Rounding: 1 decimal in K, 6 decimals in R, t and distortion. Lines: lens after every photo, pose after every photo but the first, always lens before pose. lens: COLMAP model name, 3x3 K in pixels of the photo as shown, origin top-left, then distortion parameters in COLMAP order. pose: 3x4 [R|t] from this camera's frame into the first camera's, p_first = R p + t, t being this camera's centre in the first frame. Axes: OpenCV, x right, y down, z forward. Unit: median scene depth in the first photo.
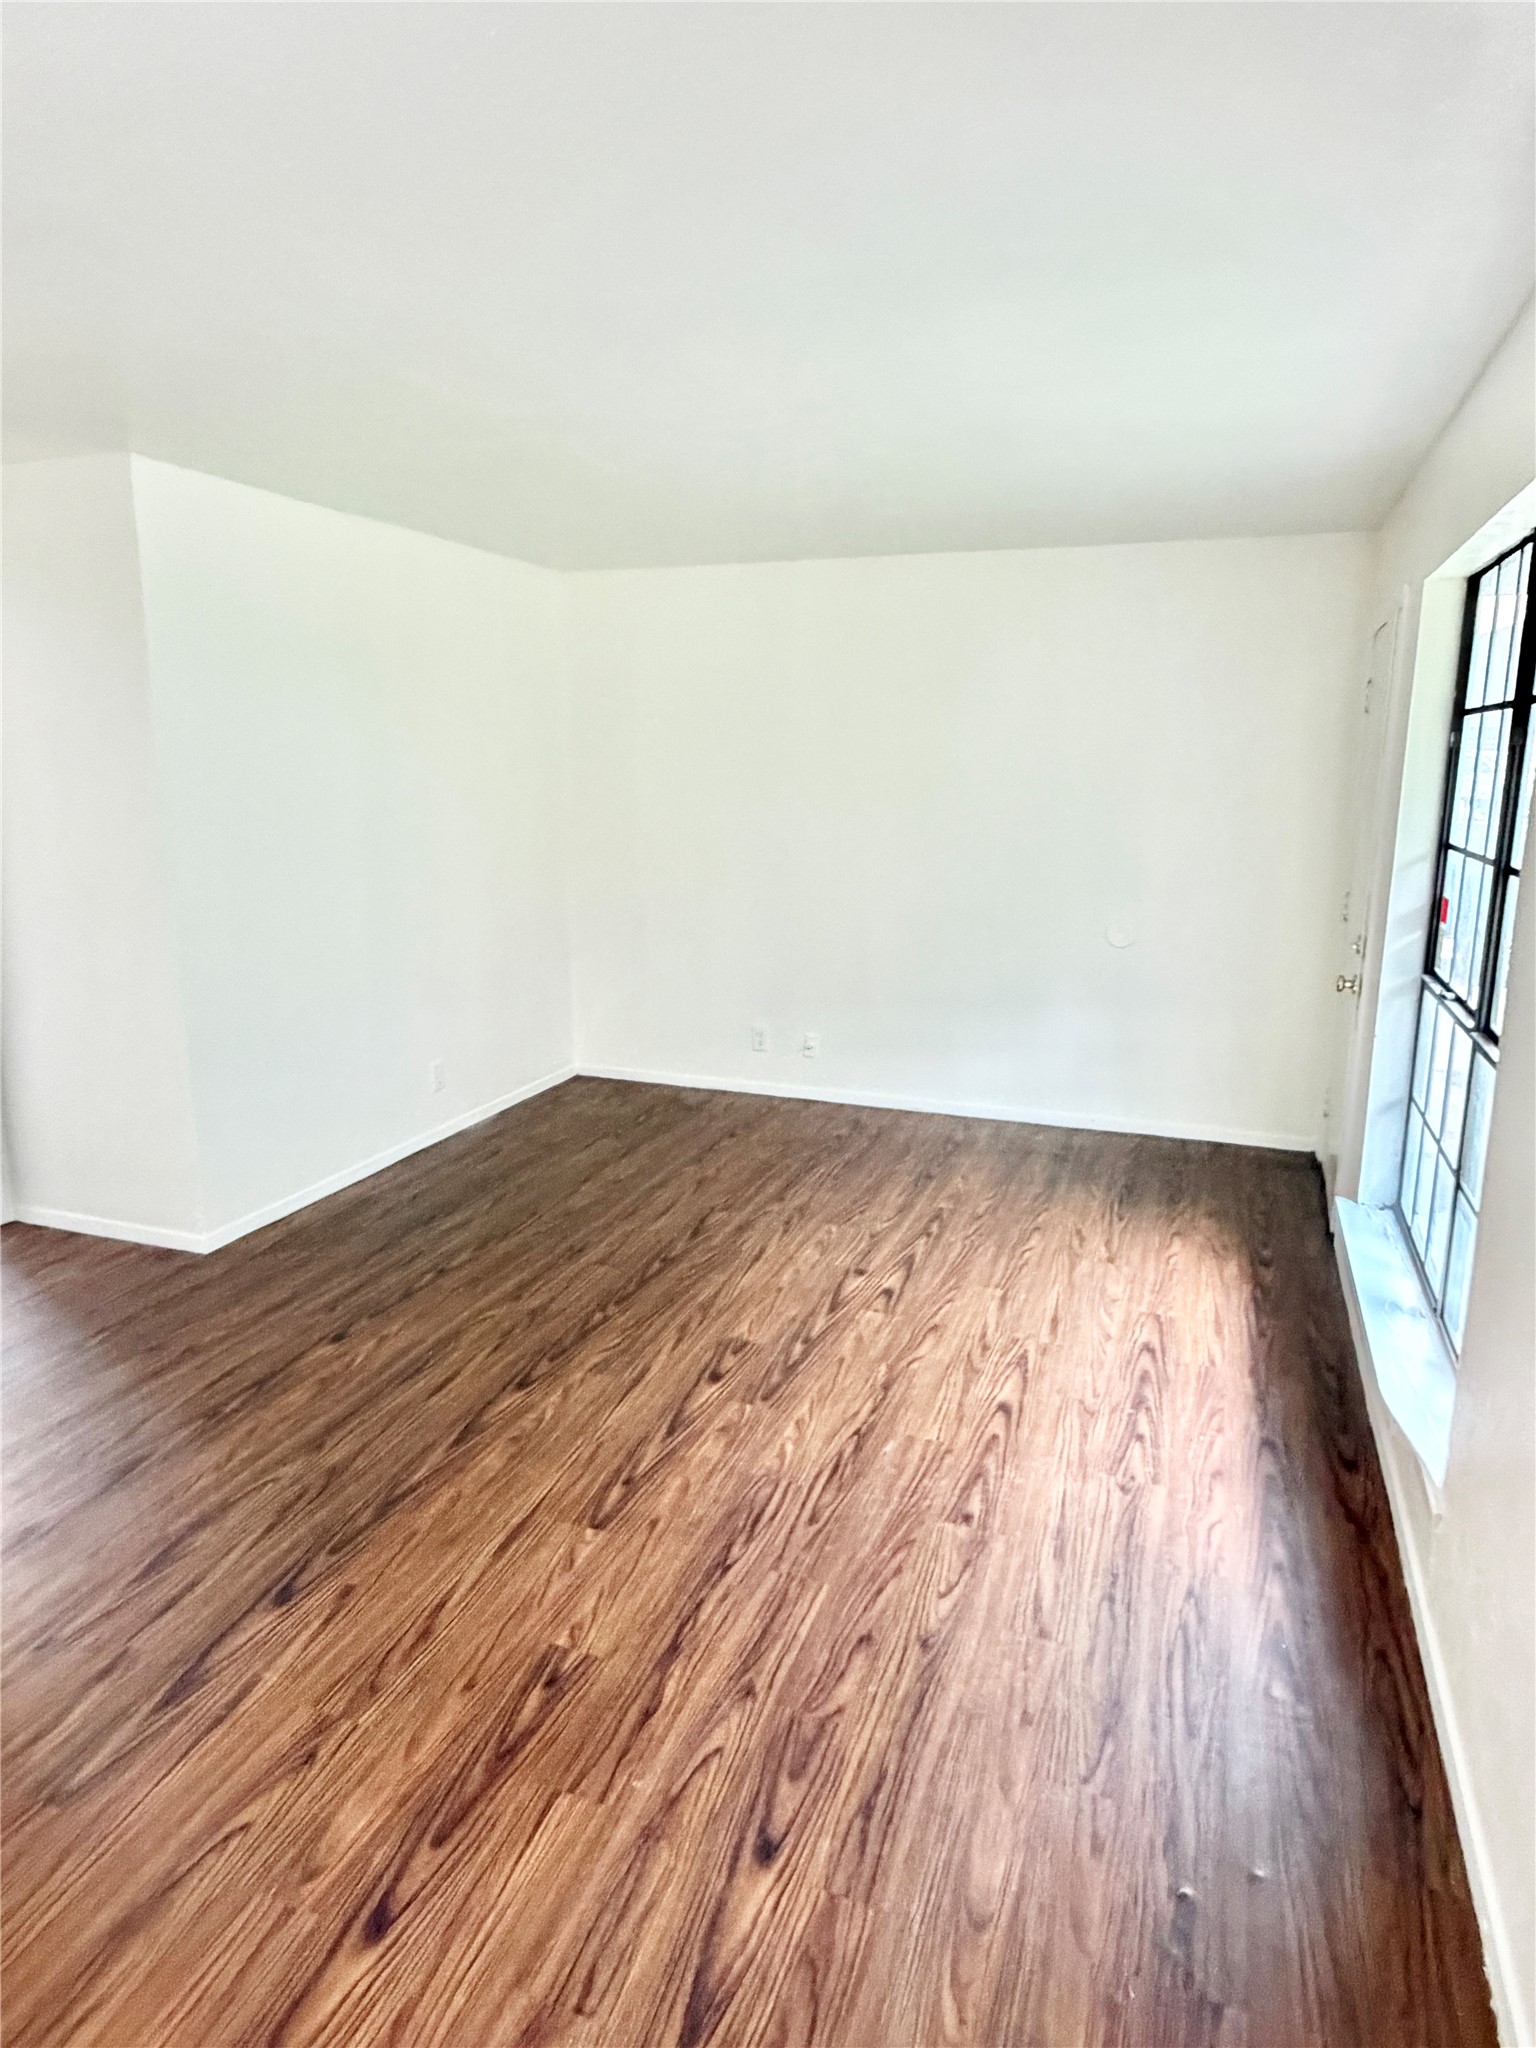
lens RADIAL K [[1235.8, 0, 759.2], [0, 1235.8, 1019.5], [0, 0, 1]] dist [-0.007156, 0.003012]
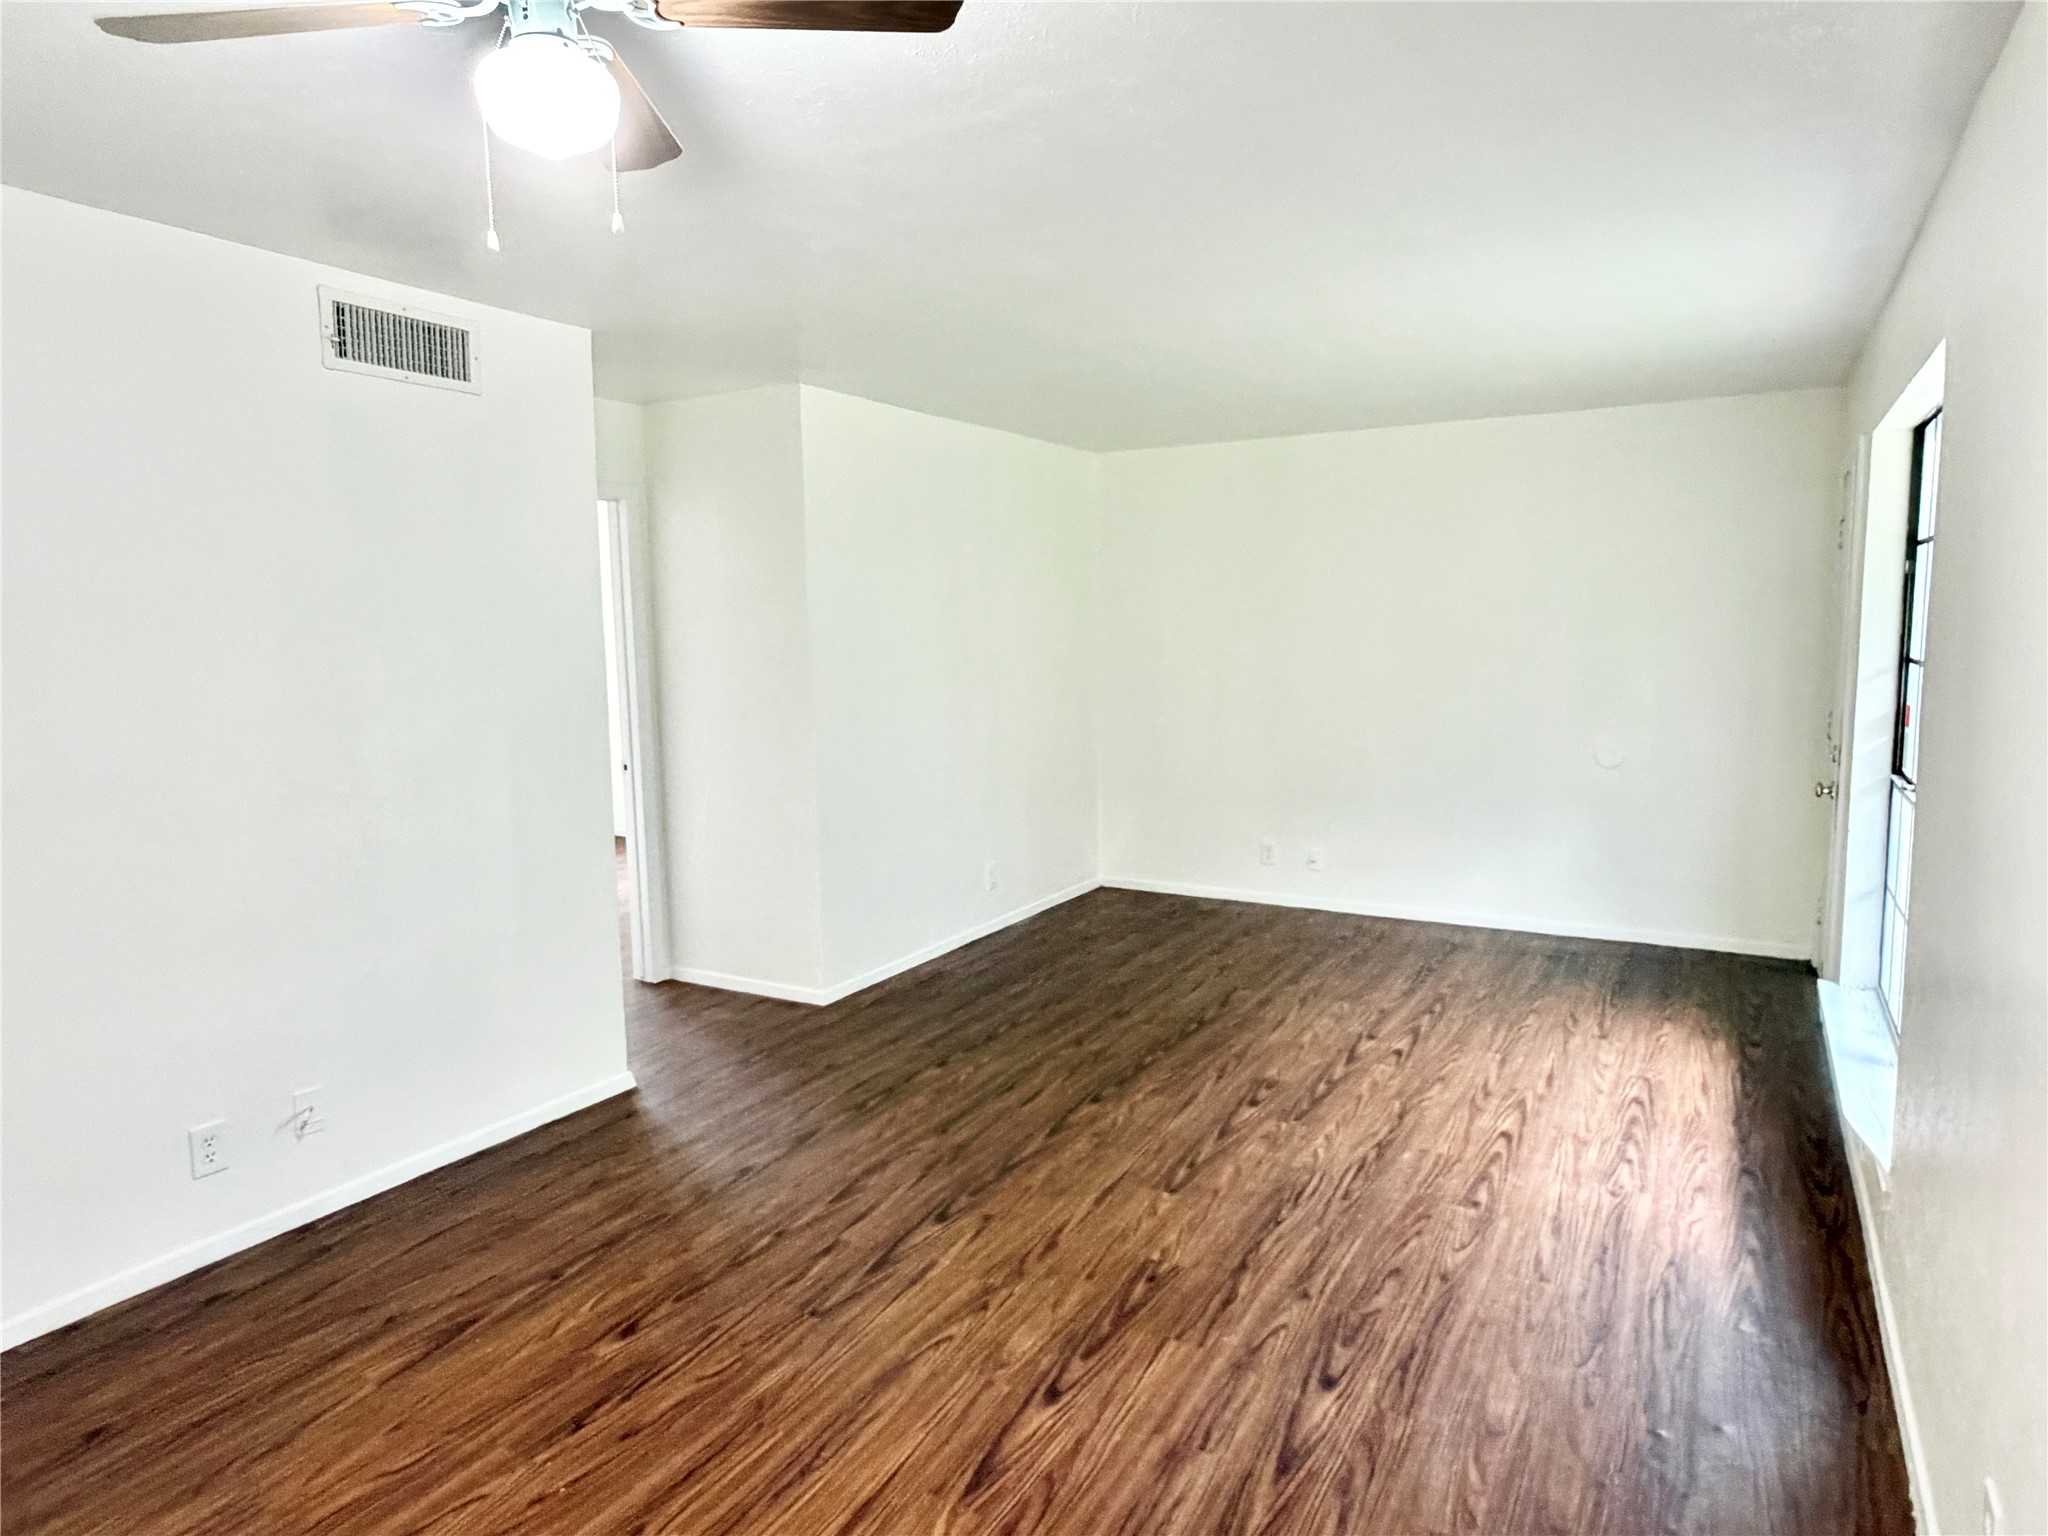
lens RADIAL K [[1235.8, 0, 1024.0], [0, 1235.8, 768.0], [0, 0, 1]] dist [-0.007156, 0.003012]
pose [[0.985912, -0.000651, -0.167266, -0.066224], [-0.014253, 0.996029, -0.087885, 0.089030], [0.166659, 0.089031, 0.981987, -0.302862]]
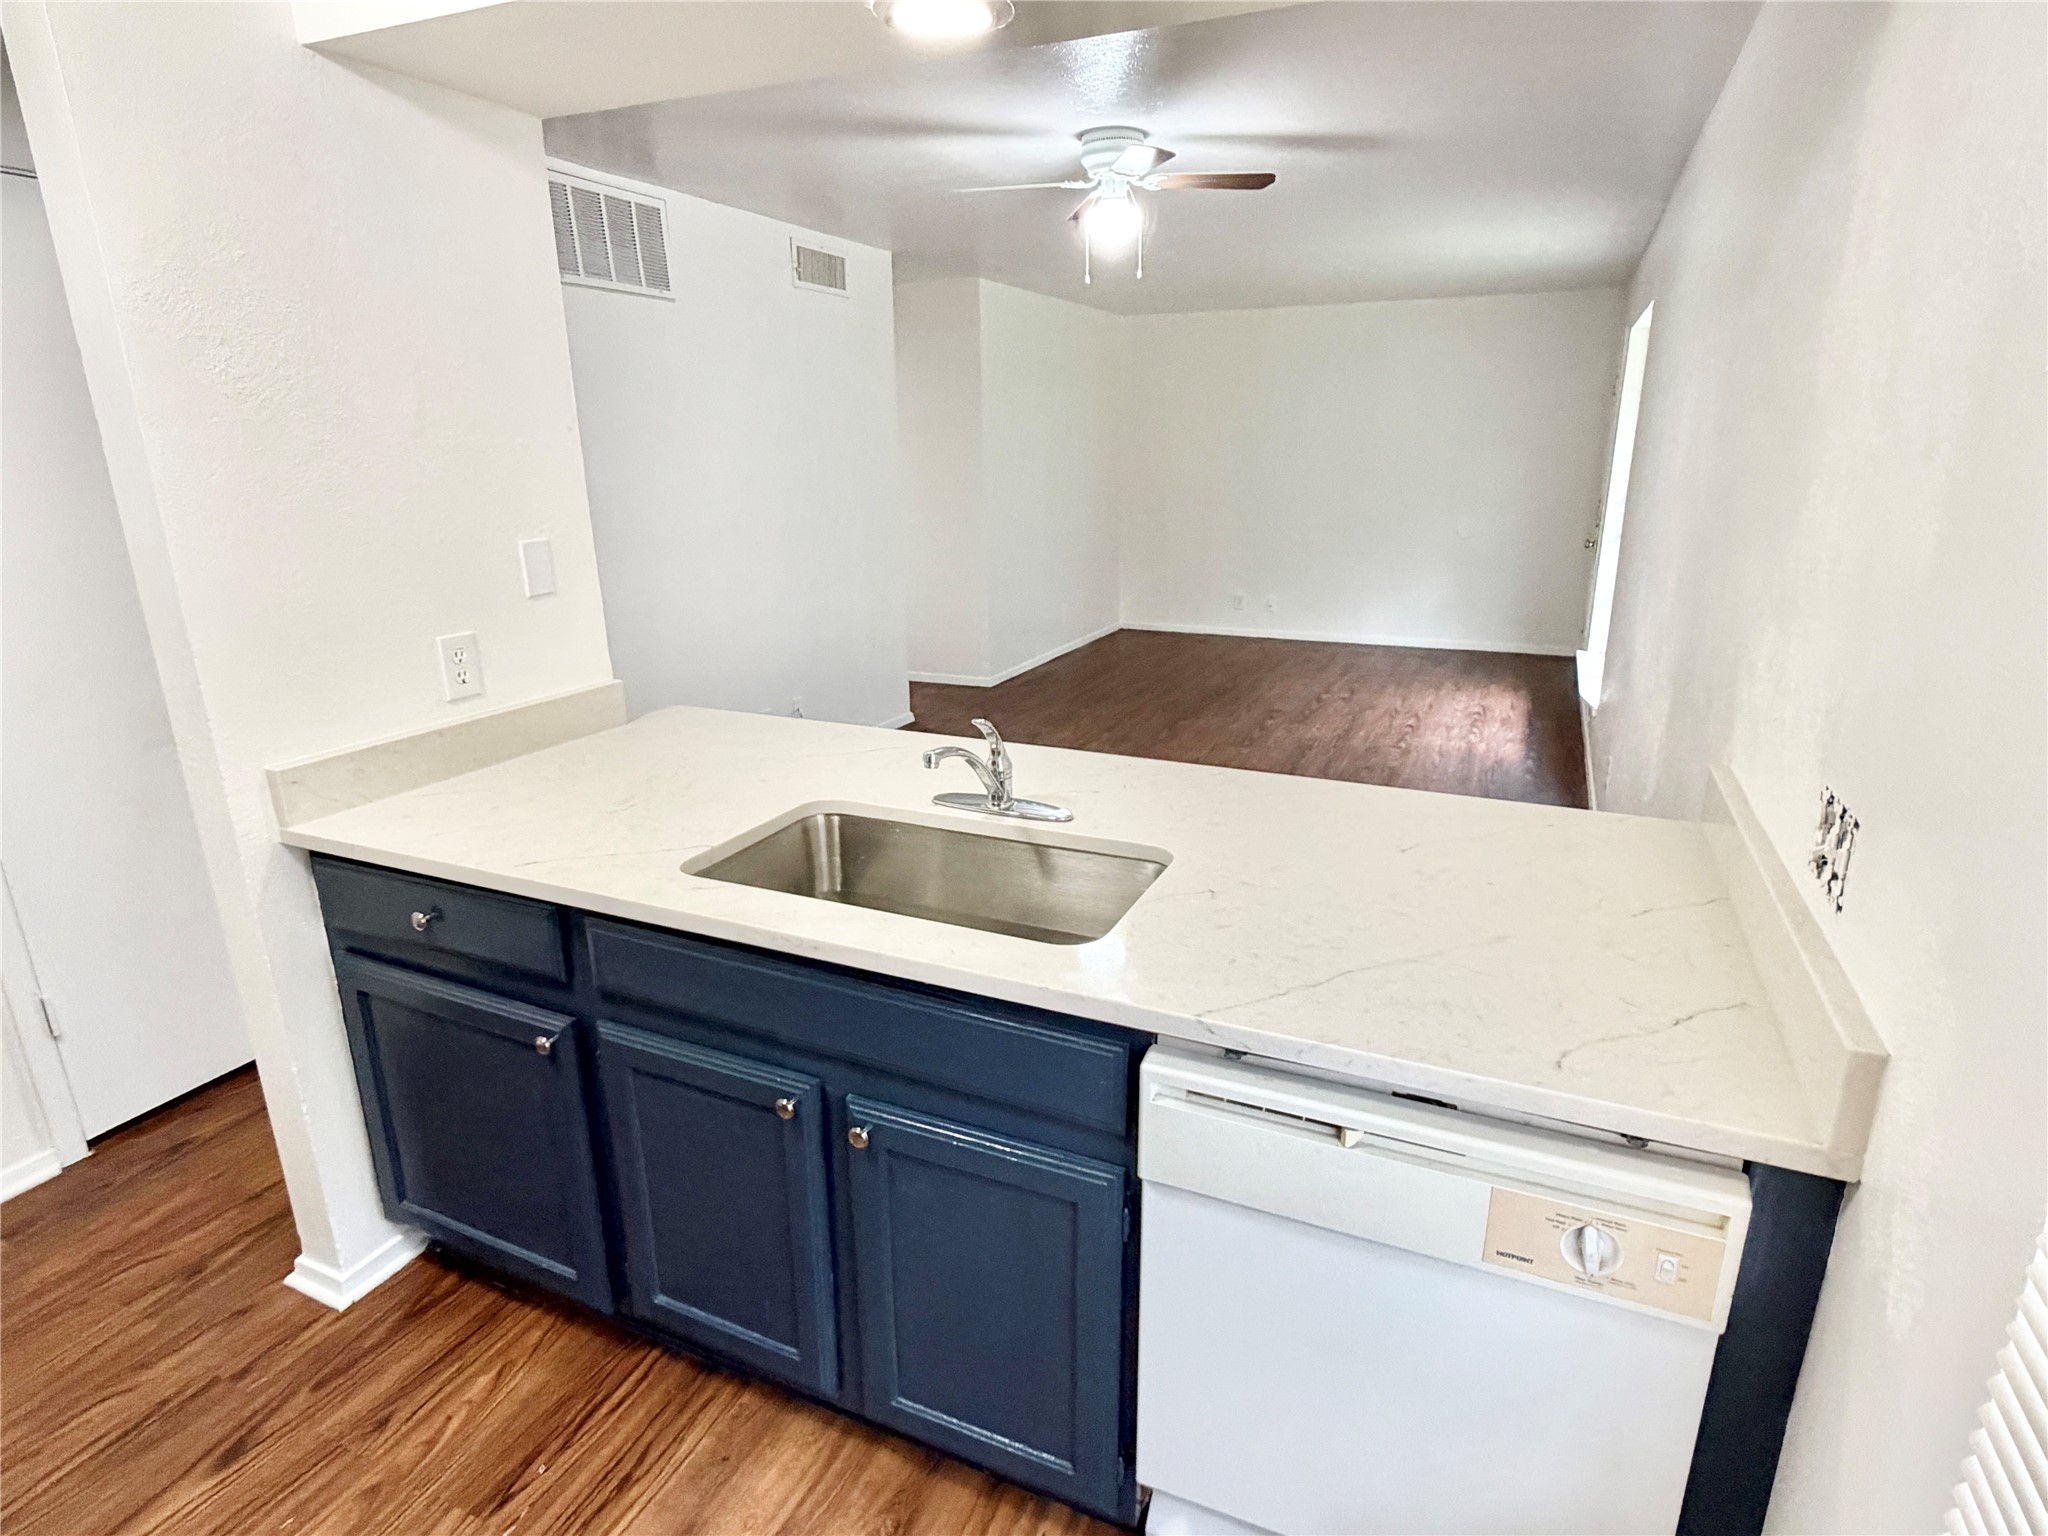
lens RADIAL K [[1120.7, 0, 1031.0], [0, 1120.7, 778.1], [0, 0, 1]] dist [-0.002033, 0.000835]
pose [[0.997803, 0.003000, -0.066181, -0.396839], [0.002584, 0.996452, 0.084119, 0.277472], [0.066198, -0.084105, 0.994256, -1.196465]]
